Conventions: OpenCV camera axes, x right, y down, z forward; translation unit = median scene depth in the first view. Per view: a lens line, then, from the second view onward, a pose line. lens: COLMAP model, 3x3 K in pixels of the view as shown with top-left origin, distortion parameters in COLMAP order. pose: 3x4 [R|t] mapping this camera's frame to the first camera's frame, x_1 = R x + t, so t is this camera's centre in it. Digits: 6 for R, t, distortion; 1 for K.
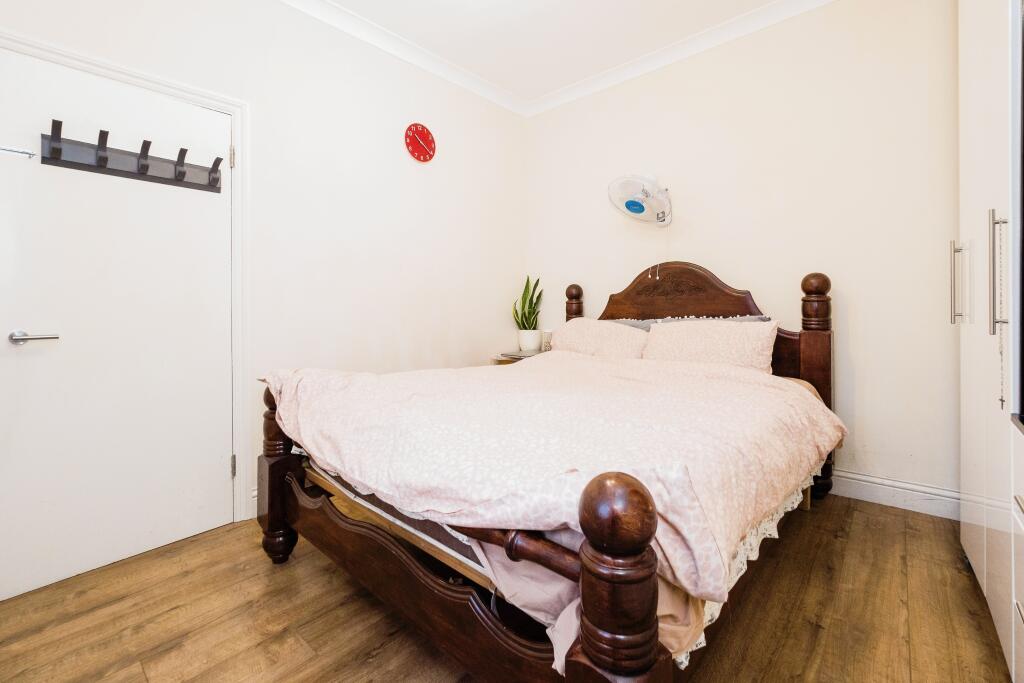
lens RADIAL K [[434.1, 0, 510.4], [0, 434.1, 306.1], [0, 0, 1]] dist [0.000498, 0.000027]
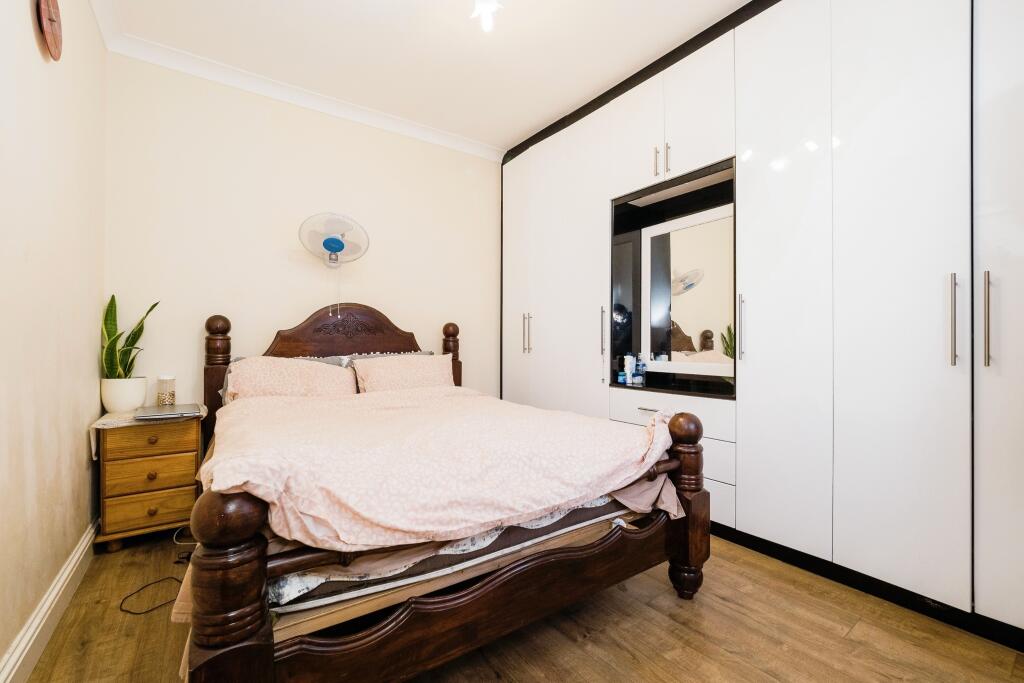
lens RADIAL K [[435.2, 0, 512.0], [0, 435.2, 341.5], [0, 0, 1]] dist [0.000252, 0.000042]
pose [[0.235069, 0.012380, 0.971900, -0.575431], [-0.003490, 0.999923, -0.011892, 0.006187], [-0.971972, -0.000596, 0.235094, 0.343360]]
